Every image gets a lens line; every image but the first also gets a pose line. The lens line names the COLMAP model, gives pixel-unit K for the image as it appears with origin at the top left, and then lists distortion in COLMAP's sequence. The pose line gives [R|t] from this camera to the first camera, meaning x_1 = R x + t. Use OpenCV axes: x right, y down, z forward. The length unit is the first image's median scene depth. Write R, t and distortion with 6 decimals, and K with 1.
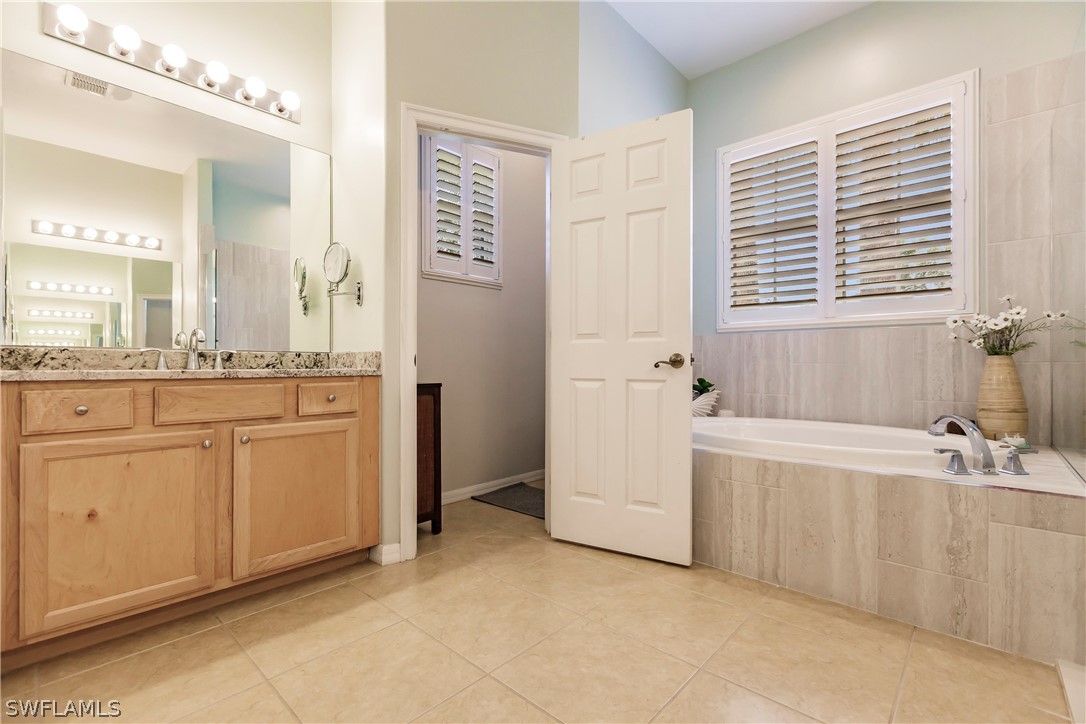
lens RADIAL K [[479.7, 0, 545.6], [0, 479.7, 366.7], [0, 0, 1]] dist [-0.000908, -0.000206]
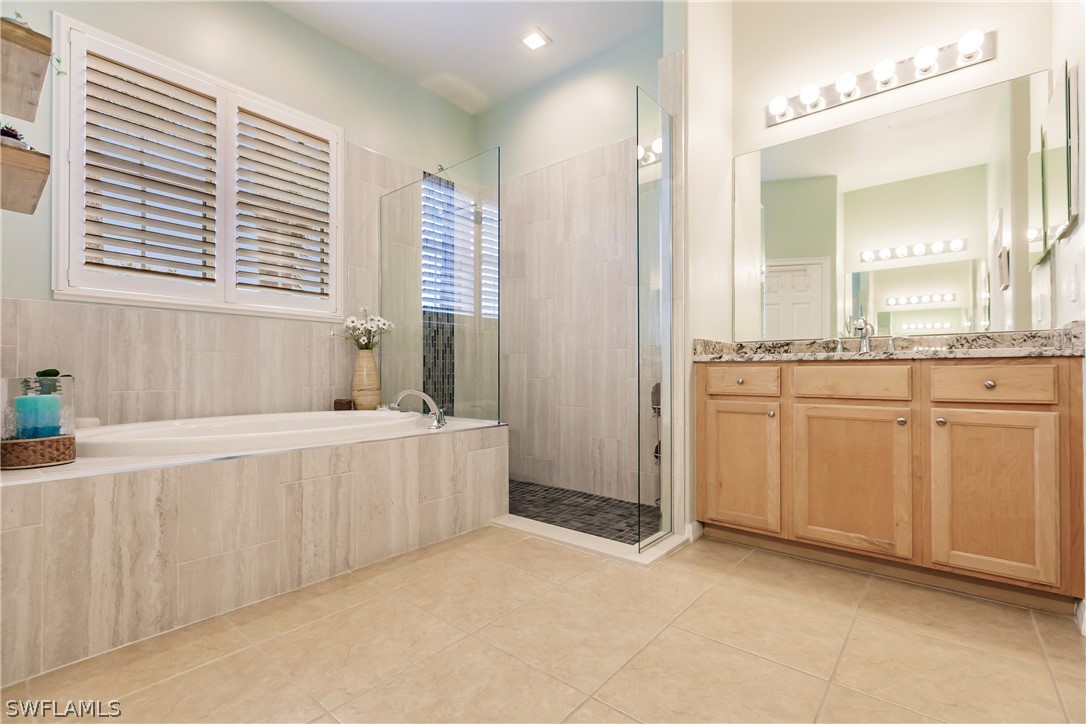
lens RADIAL K [[479.7, 0, 545.6], [0, 479.7, 366.7], [0, 0, 1]] dist [-0.000908, -0.000206]
pose [[-0.044625, 0.009943, 0.998954, -0.429437], [0.003206, 0.999947, -0.009809, 0.038412], [-0.998999, 0.002765, -0.044654, 0.525863]]
